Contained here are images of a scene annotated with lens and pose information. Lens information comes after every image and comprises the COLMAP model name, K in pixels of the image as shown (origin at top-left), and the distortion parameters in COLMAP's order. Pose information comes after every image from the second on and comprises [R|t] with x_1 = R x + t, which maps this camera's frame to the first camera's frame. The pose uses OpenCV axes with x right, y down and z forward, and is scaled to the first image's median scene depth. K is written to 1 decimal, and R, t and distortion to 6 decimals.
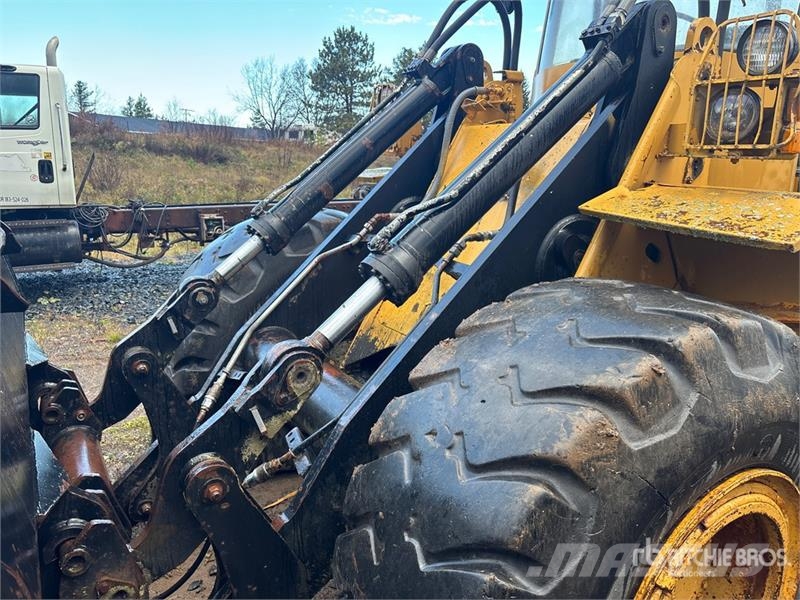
lens RADIAL K [[606.8, 0, 399.9], [0, 606.8, 295.2], [0, 0, 1]] dist [0.041531, -0.054828]
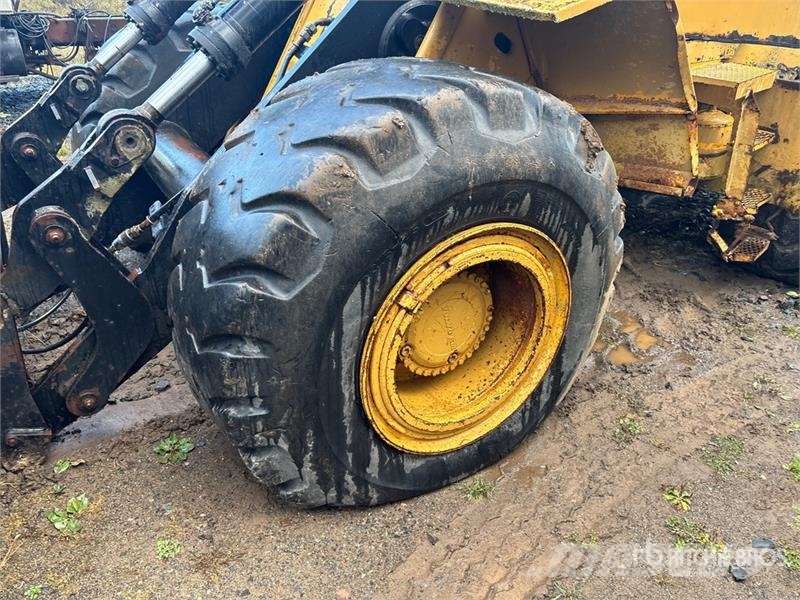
lens RADIAL K [[604.6, 0, 394.7], [0, 604.6, 306.4], [0, 0, 1]] dist [0.045371, -0.055311]
pose [[0.999796, 0.020175, 0.000098, 0.258634], [-0.019444, 0.962262, 0.271428, 0.088452], [0.005382, -0.271375, 0.962459, -0.120667]]
